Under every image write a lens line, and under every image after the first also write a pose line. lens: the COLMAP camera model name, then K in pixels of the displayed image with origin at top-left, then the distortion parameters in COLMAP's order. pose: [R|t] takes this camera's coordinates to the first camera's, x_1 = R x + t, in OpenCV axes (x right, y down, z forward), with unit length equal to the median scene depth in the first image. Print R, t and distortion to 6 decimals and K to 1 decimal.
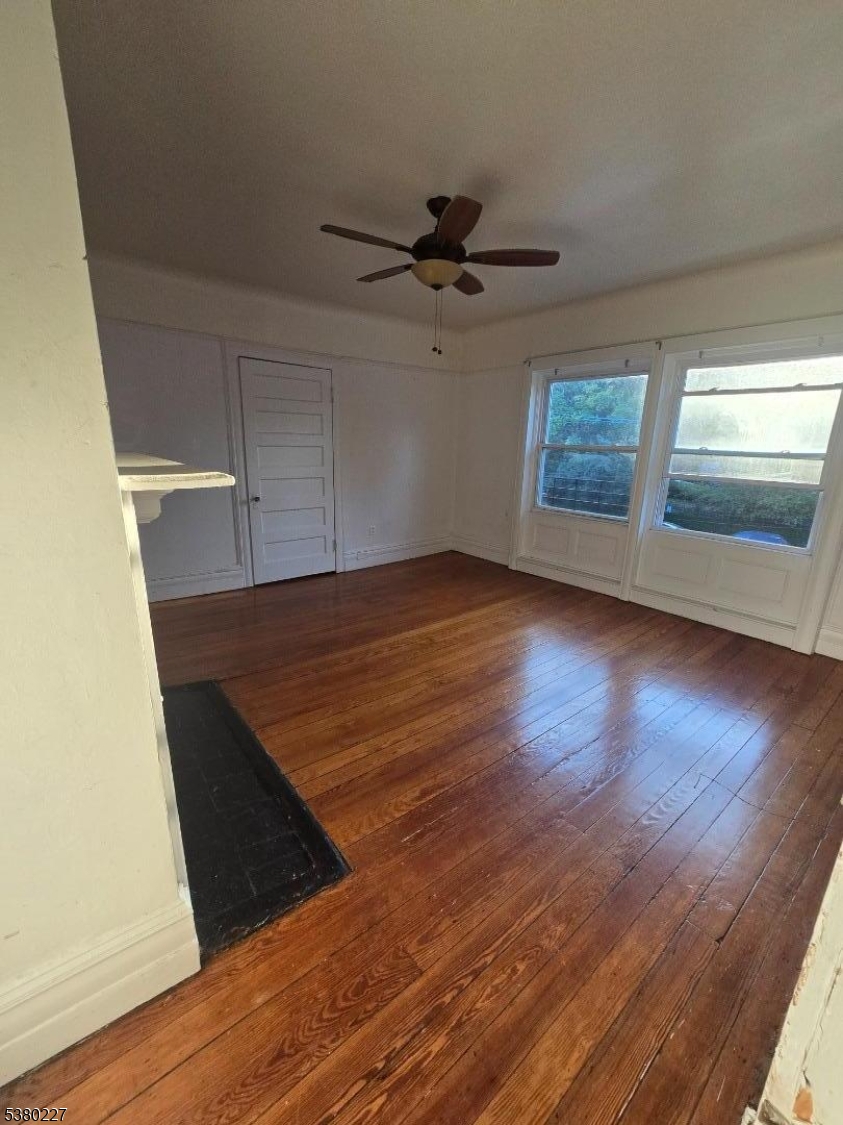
lens RADIAL K [[460.4, 0, 434.7], [0, 460.4, 561.2], [0, 0, 1]] dist [0.000120, 0.000227]
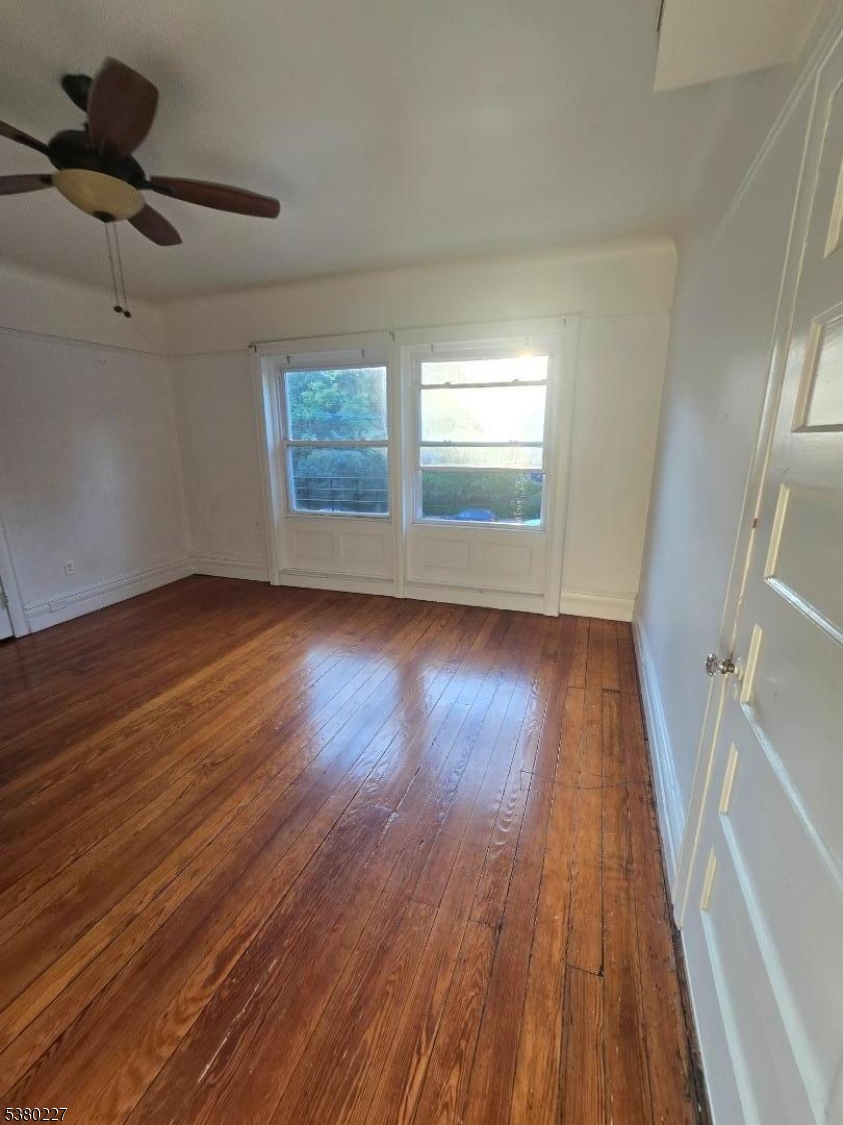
lens RADIAL K [[460.2, 0, 431.9], [0, 460.2, 562.3], [0, 0, 1]] dist [-0.002887, 0.000058]
pose [[0.857489, -0.160959, 0.488676, 0.004341], [0.156760, 0.986379, 0.049822, -0.032159], [-0.490039, 0.033883, 0.871042, 0.128864]]
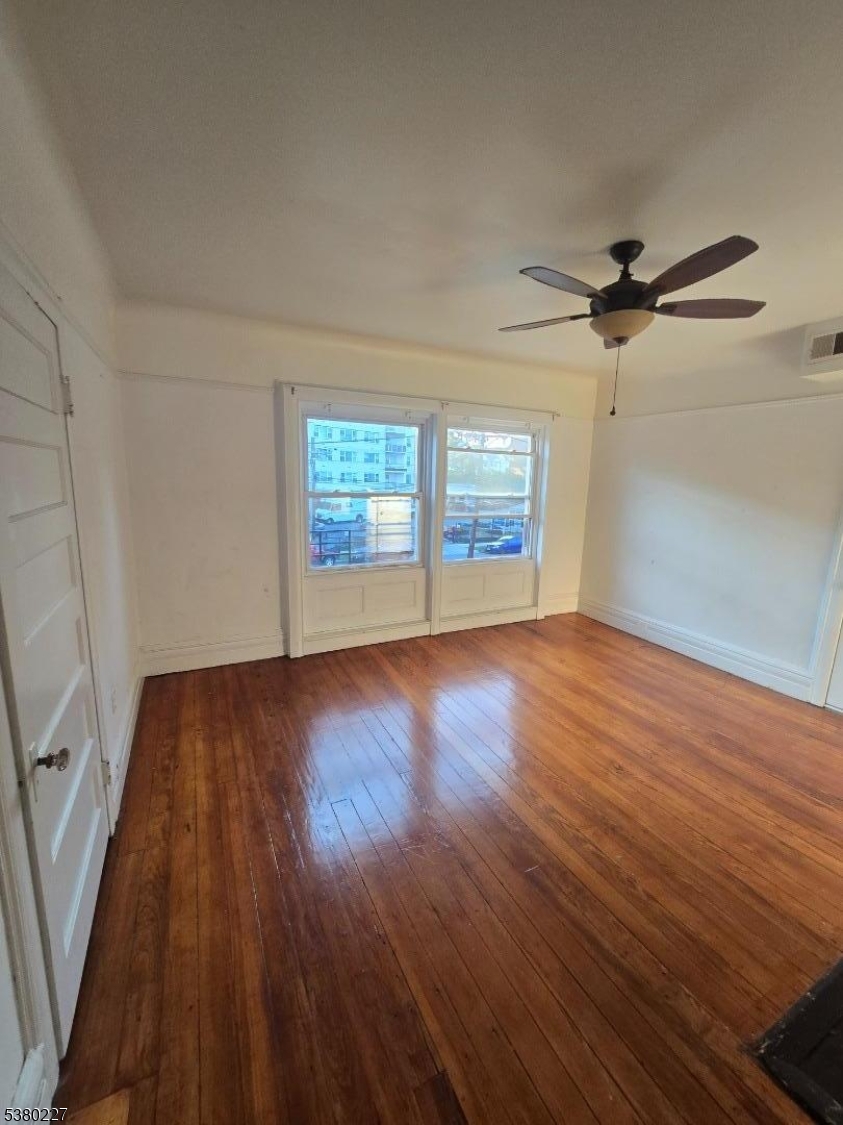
lens RADIAL K [[460.2, 0, 431.9], [0, 460.2, 562.3], [0, 0, 1]] dist [-0.002887, 0.000058]
pose [[0.215640, -0.199432, 0.955890, -0.671692], [0.229362, 0.961878, 0.148939, -0.275821], [-0.949153, 0.187128, 0.253162, 0.819237]]
